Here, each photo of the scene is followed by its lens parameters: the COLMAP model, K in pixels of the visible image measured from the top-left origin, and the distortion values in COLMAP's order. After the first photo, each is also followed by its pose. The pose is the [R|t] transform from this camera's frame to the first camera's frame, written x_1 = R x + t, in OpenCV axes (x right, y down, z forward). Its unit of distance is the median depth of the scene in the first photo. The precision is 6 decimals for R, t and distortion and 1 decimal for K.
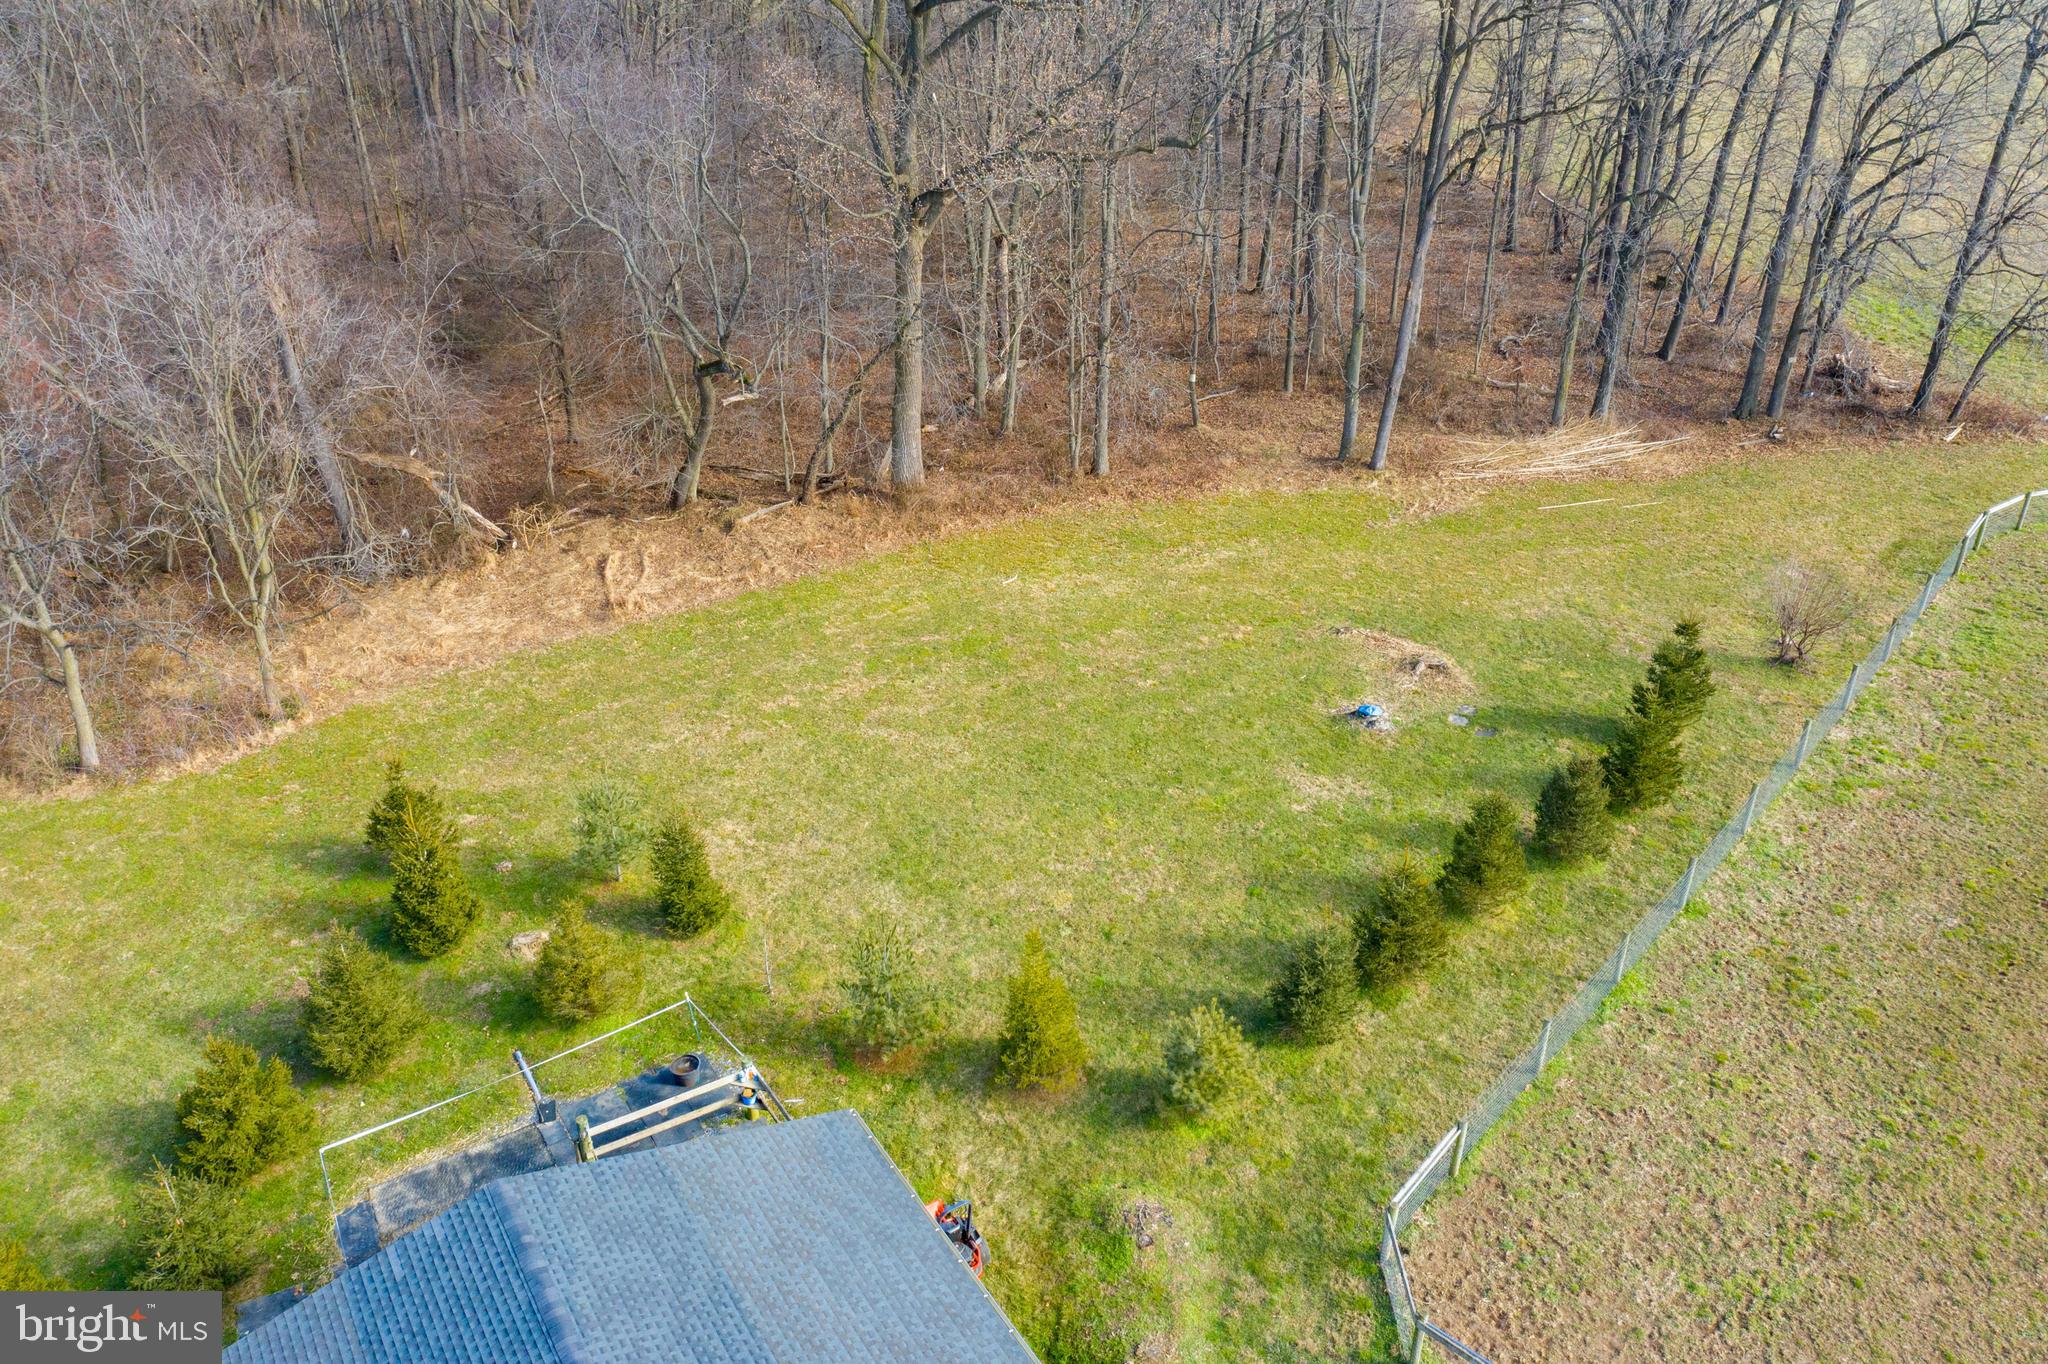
lens RADIAL K [[1605.6, 0, 1020.1], [0, 1605.6, 682.8], [0, 0, 1]] dist [-0.022669, 0.007437]
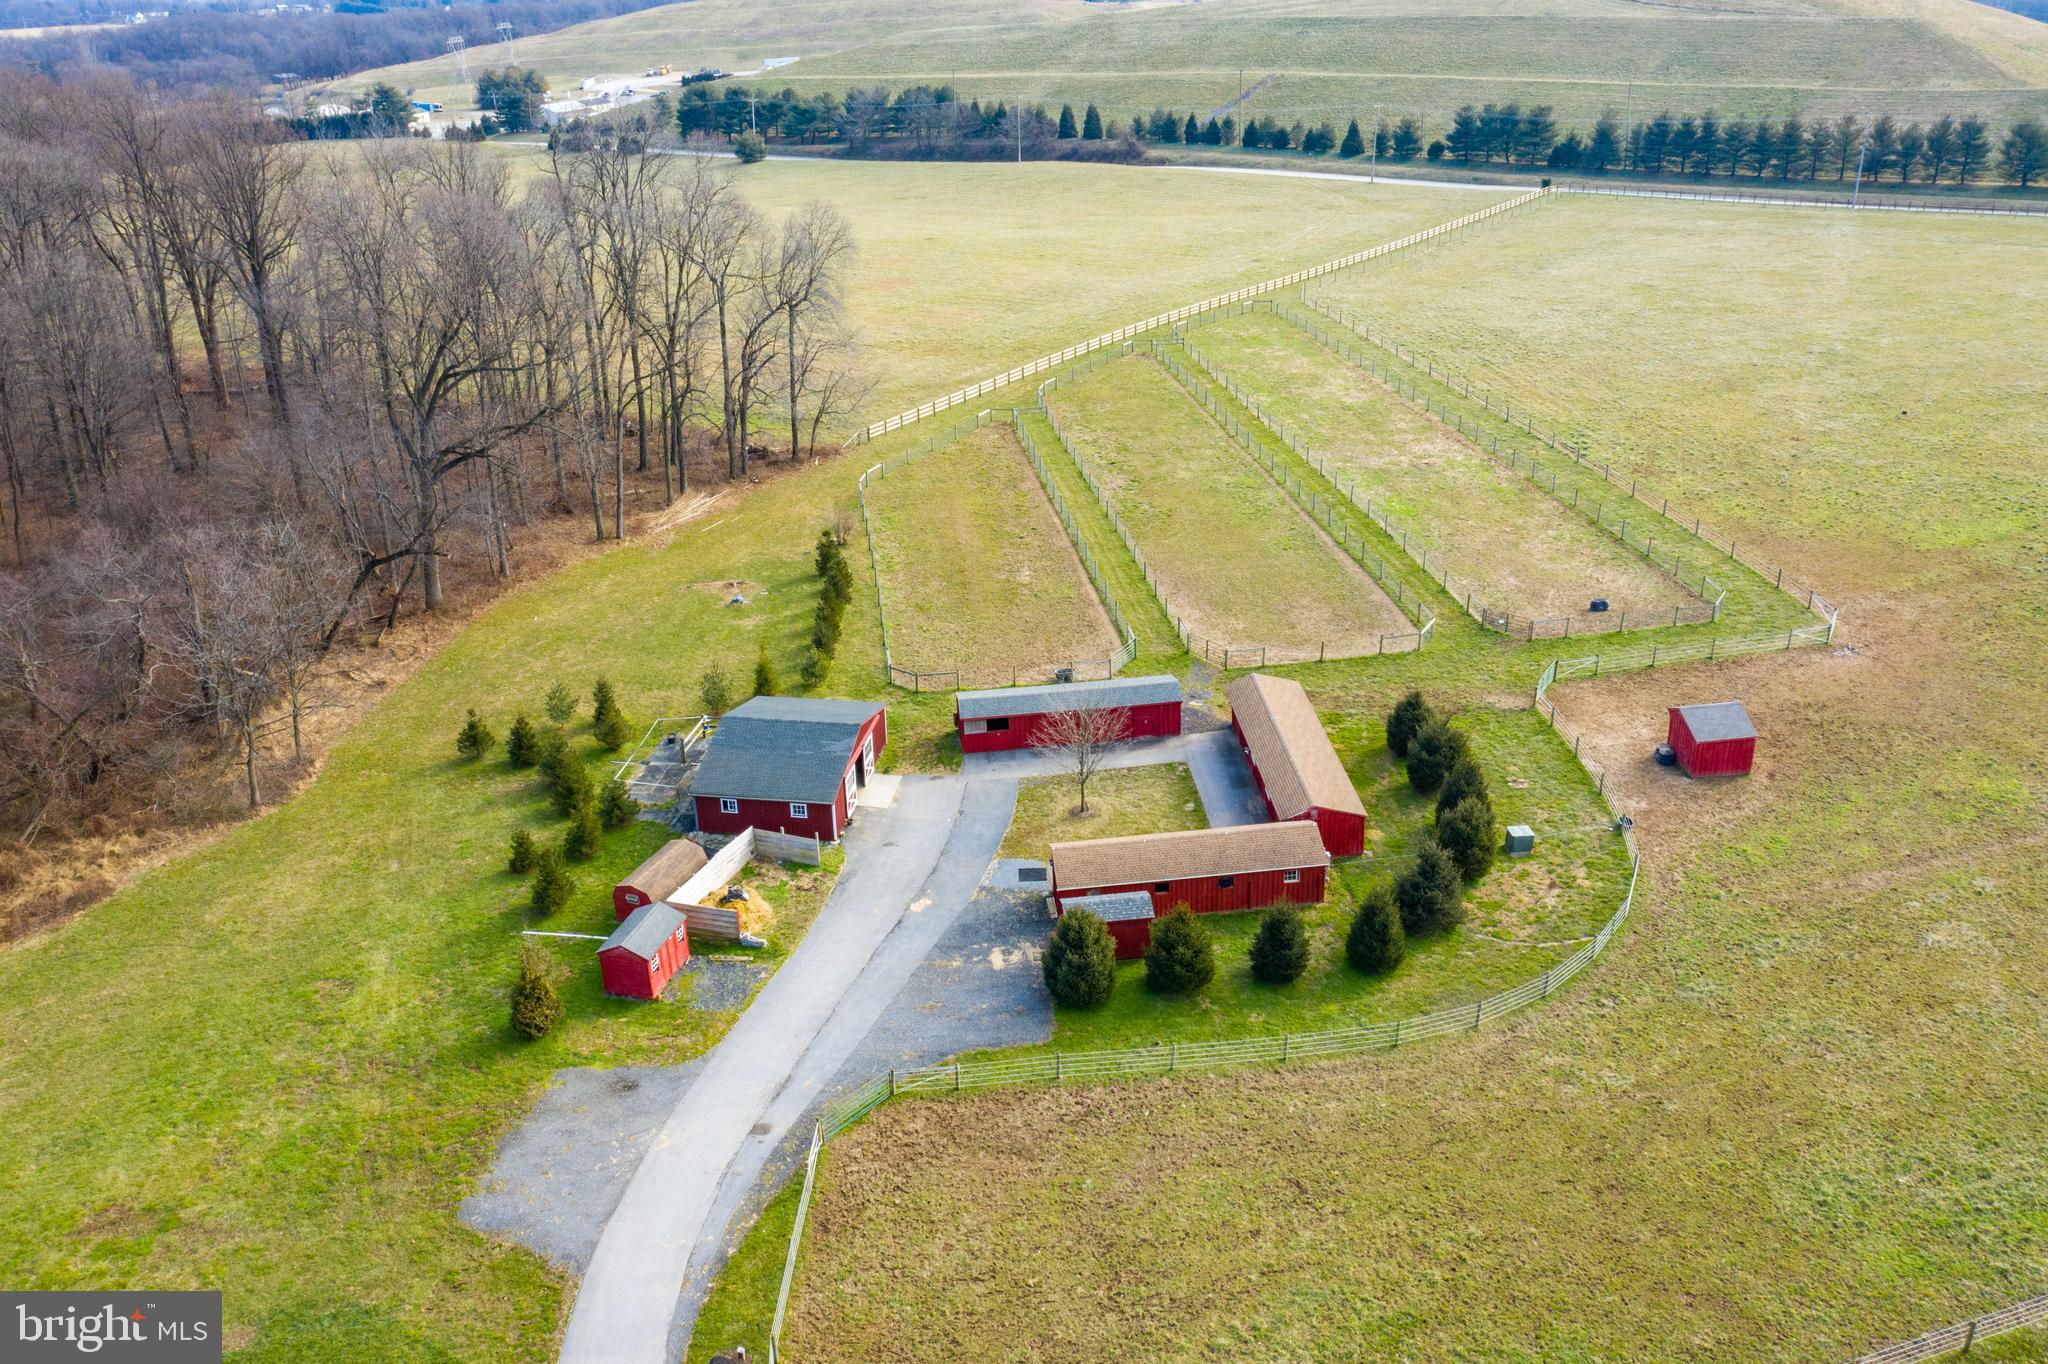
lens RADIAL K [[1605.6, 0, 1020.1], [0, 1605.6, 682.8], [0, 0, 1]] dist [-0.022669, 0.007437]
pose [[0.635372, -0.313041, 0.705909, -1.006914], [0.383911, 0.921220, 0.062973, 0.113869], [-0.670011, 0.230995, 0.705498, -0.815435]]
